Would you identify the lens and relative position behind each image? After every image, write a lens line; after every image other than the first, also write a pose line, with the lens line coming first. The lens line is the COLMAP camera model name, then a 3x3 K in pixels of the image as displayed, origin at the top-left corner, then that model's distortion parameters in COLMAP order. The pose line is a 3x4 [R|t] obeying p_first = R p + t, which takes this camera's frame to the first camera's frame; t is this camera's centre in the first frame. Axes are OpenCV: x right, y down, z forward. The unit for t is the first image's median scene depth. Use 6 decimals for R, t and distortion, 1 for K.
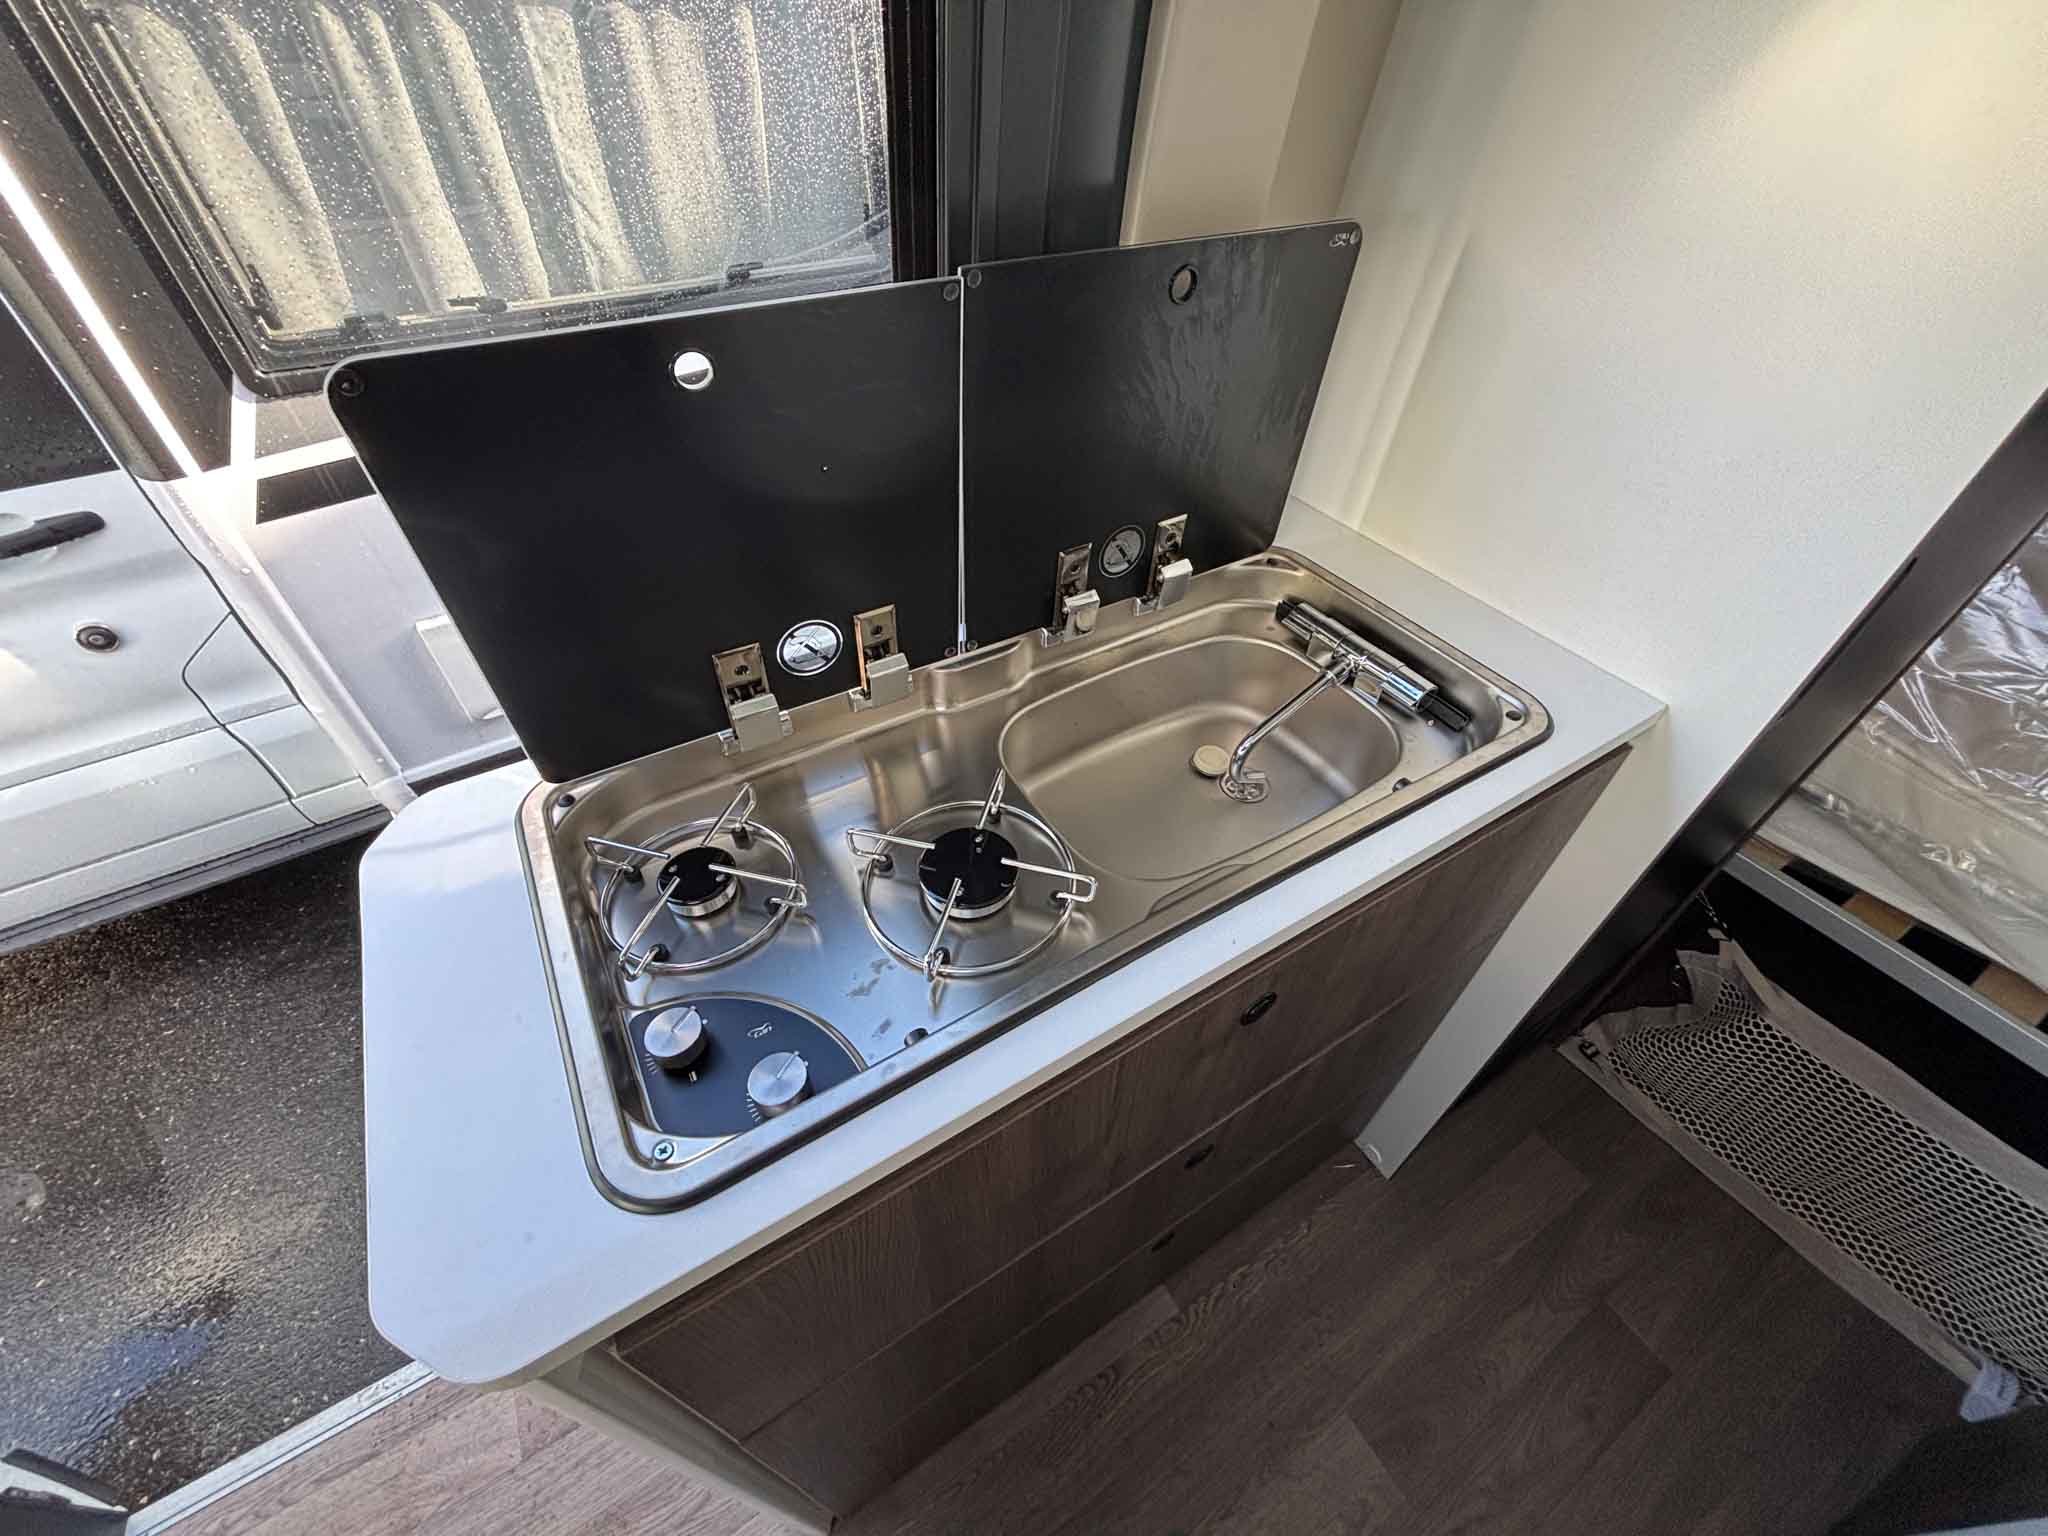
lens RADIAL K [[826.2, 0, 1011.5], [0, 826.2, 769.6], [0, 0, 1]] dist [-0.000194, -0.000234]
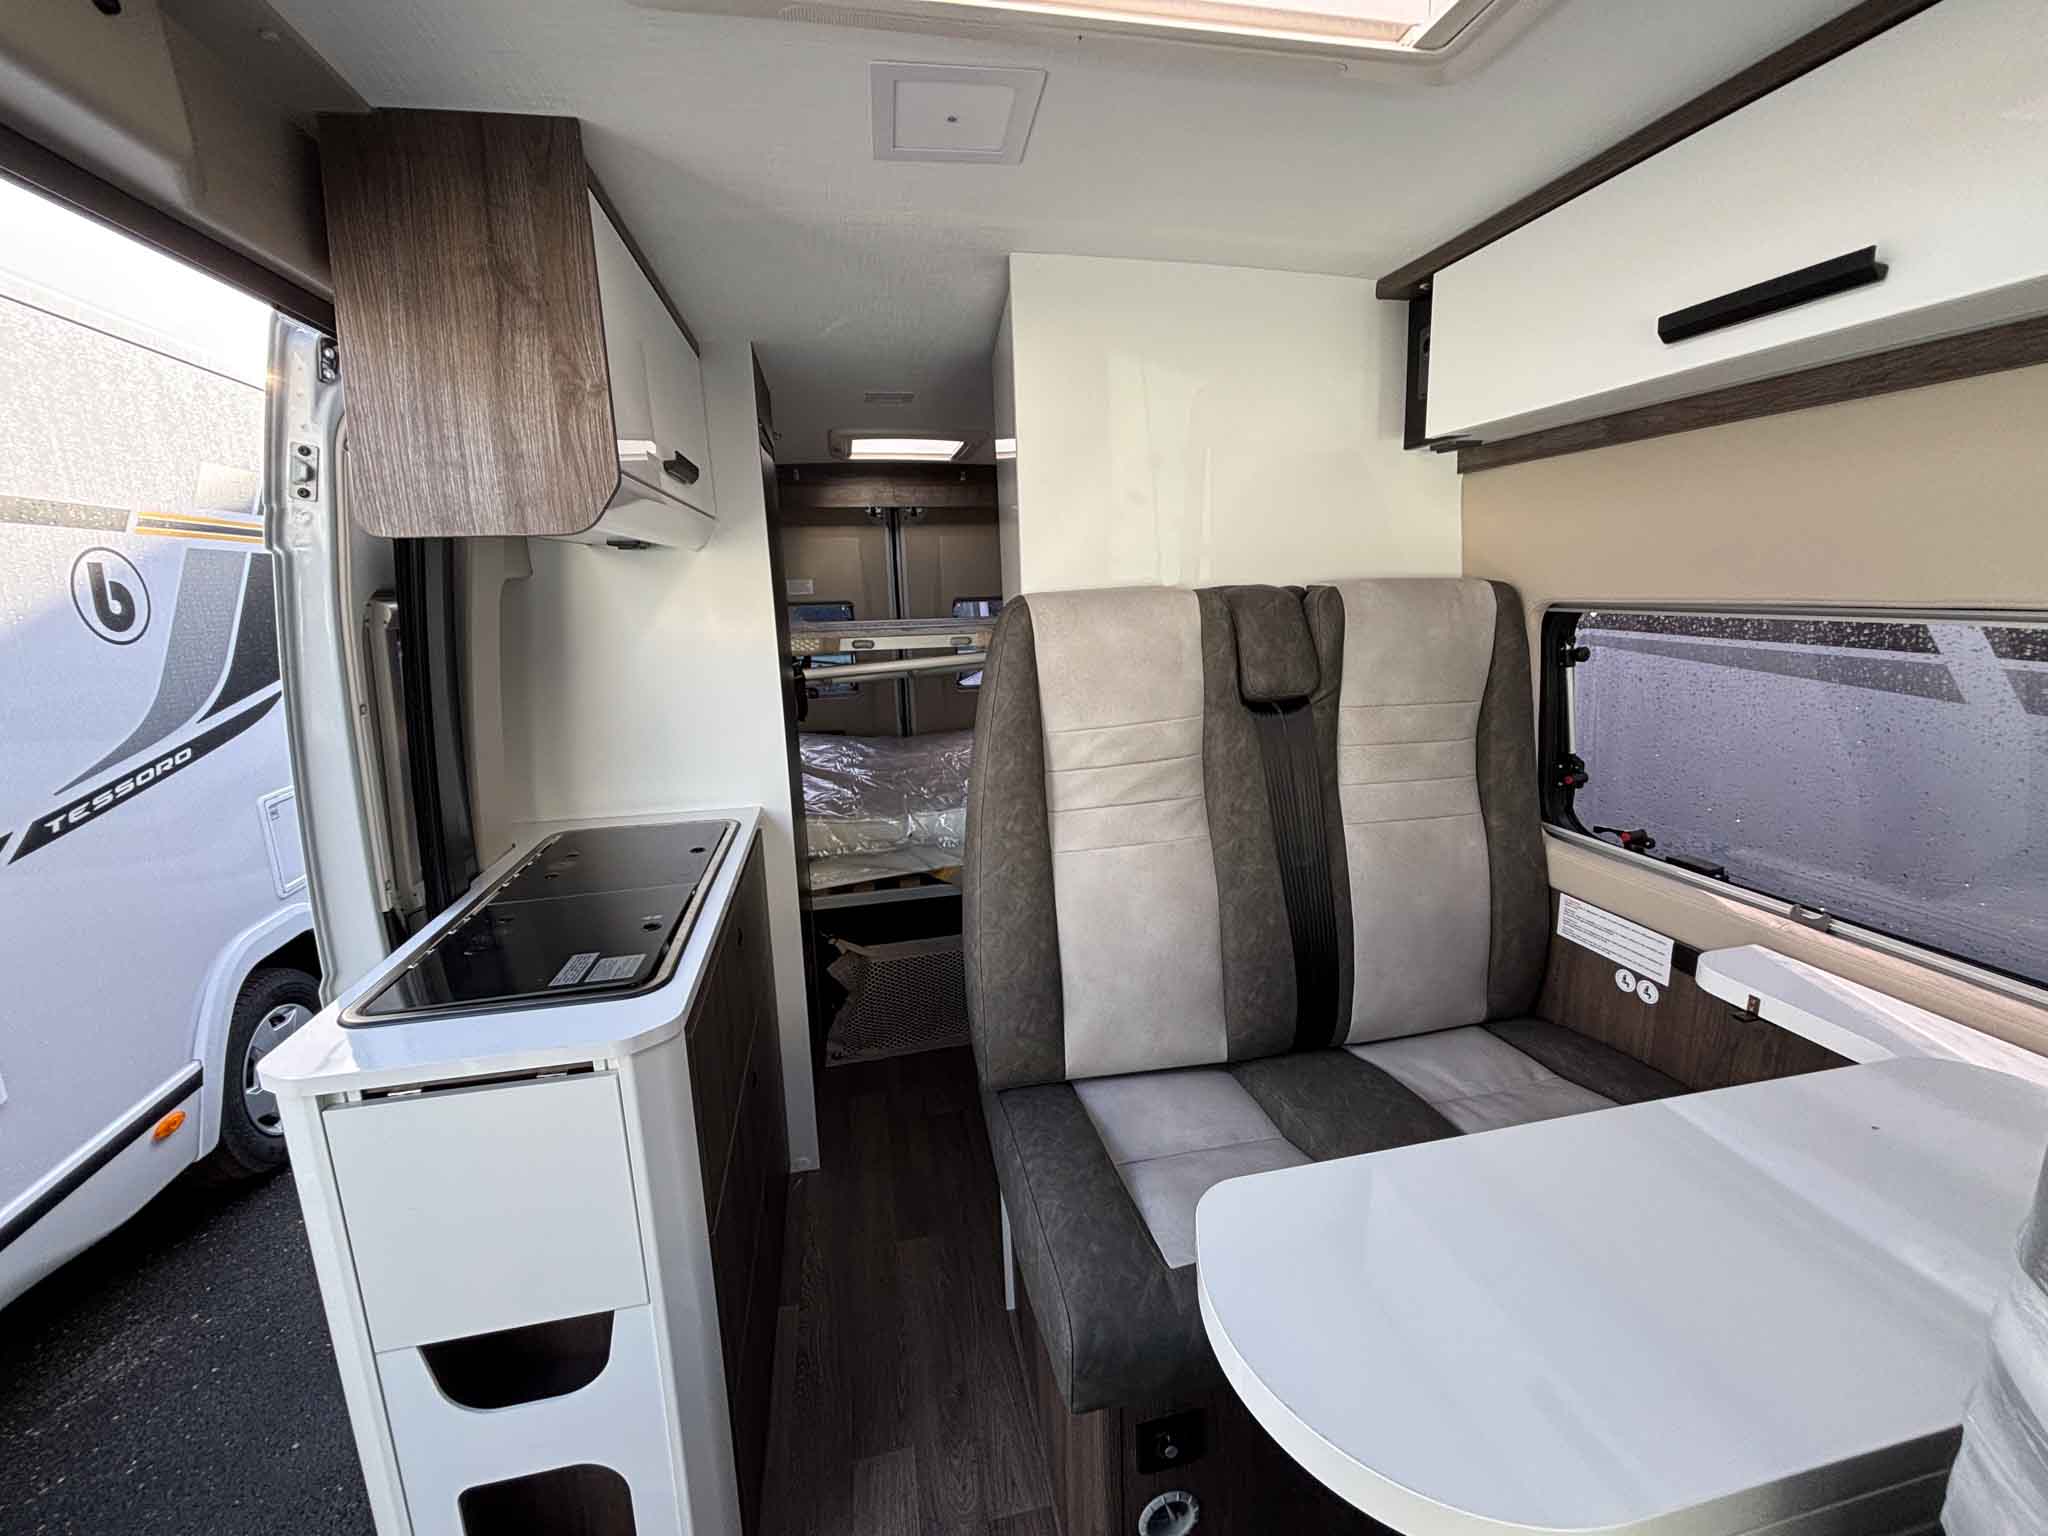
lens RADIAL K [[826.2, 0, 1019.2], [0, 826.2, 757.9], [0, 0, 1]] dist [-0.000194, -0.000234]
pose [[0.333196, -0.205225, 0.920252, -0.742327], [0.664222, 0.743801, -0.074620, 0.317091], [-0.669171, 0.636115, 0.384146, -0.353444]]
